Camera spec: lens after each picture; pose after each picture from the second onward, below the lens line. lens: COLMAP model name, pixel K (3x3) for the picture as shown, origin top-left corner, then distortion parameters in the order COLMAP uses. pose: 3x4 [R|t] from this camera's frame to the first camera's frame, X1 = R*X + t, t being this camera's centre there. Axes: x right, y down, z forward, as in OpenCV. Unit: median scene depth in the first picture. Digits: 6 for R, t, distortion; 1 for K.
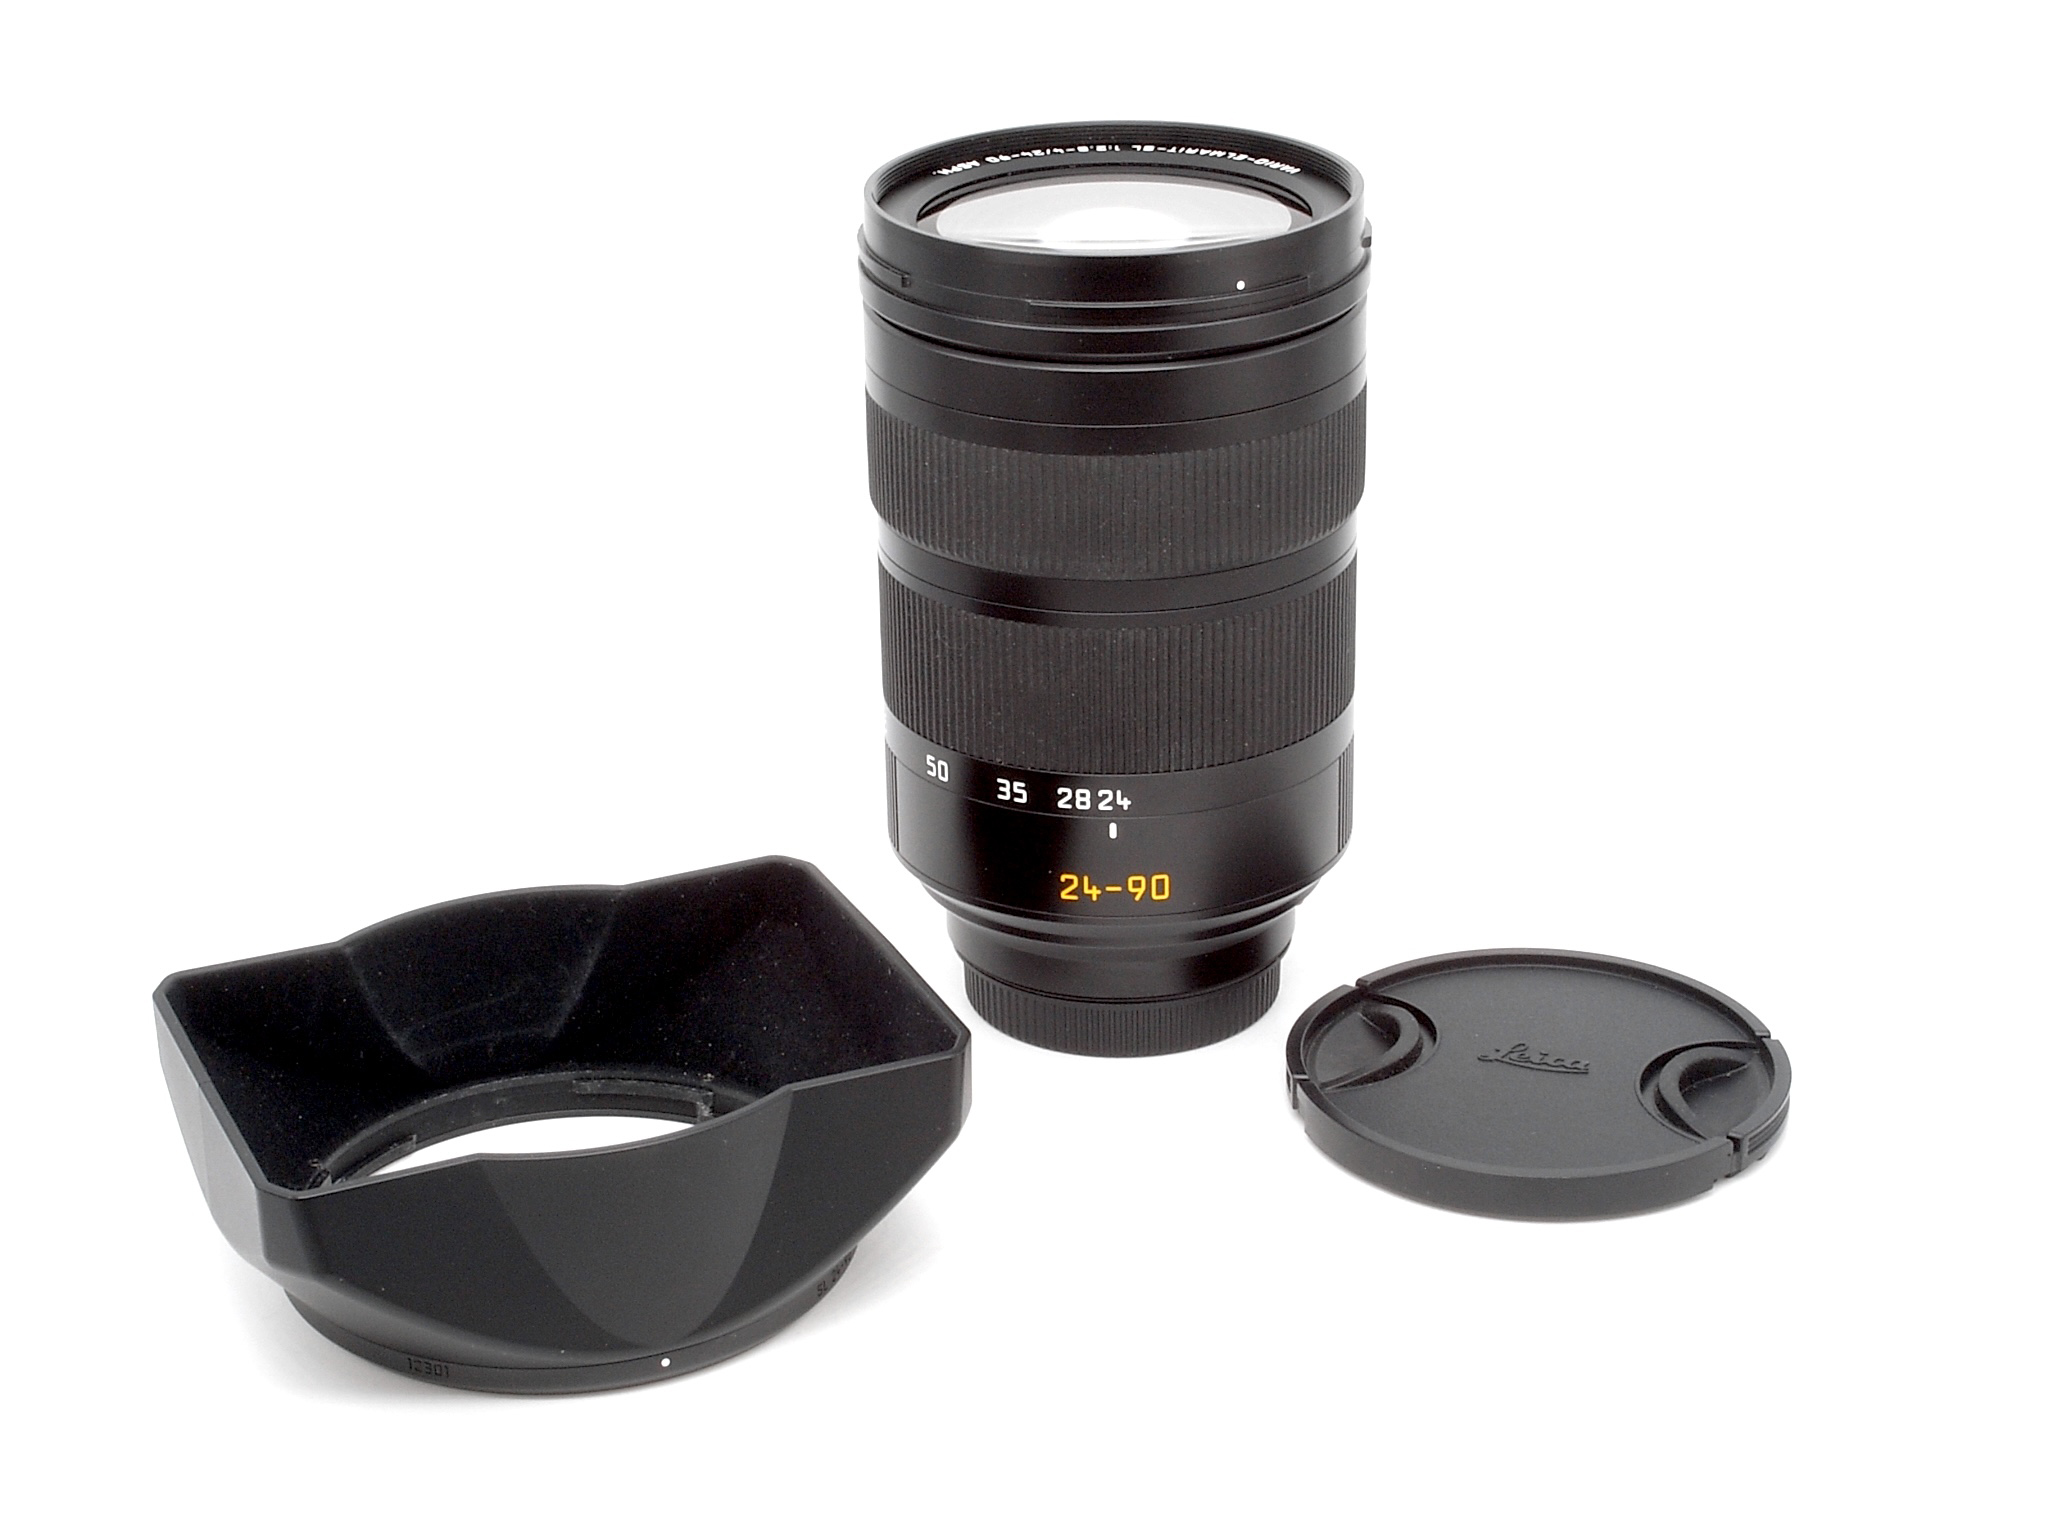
lens RADIAL K [[4220.1, 0, 1024.0], [0, 4220.1, 768.0], [0, 0, 1]] dist [0.322748, -9.755056]
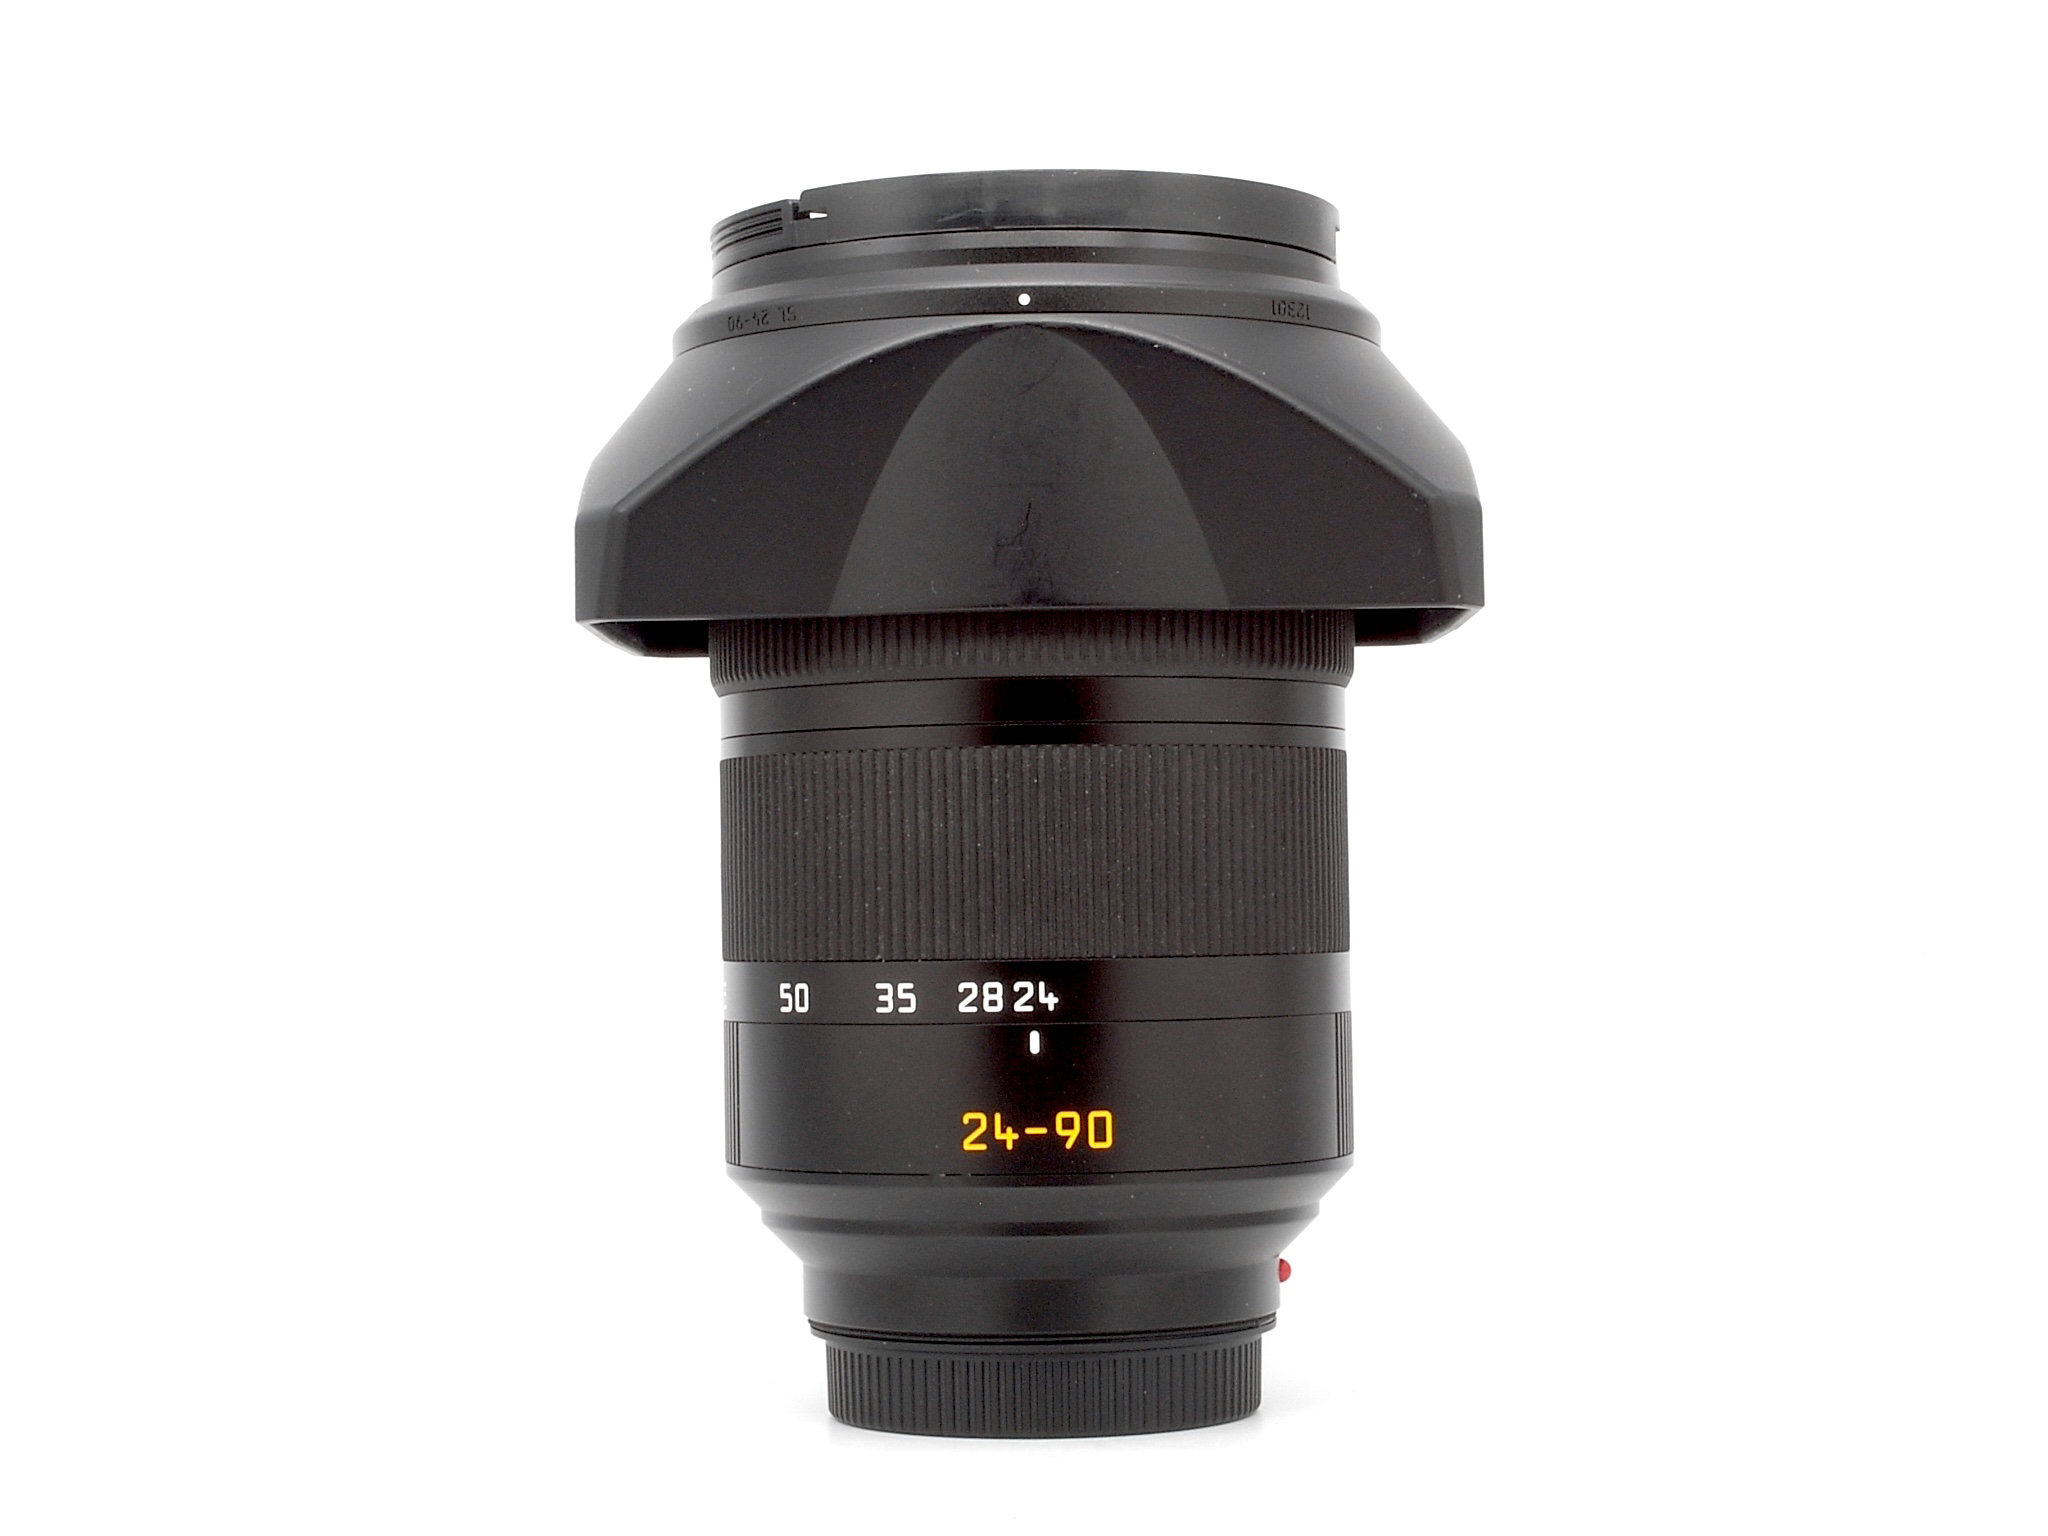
lens RADIAL K [[4220.1, 0, 1024.0], [0, 4220.1, 768.0], [0, 0, 1]] dist [0.322748, -9.755056]
pose [[0.999538, 0.001986, 0.030336, -0.002926], [0.011245, 0.902938, -0.429625, 0.284456], [-0.028245, 0.429767, 0.902498, 0.319703]]
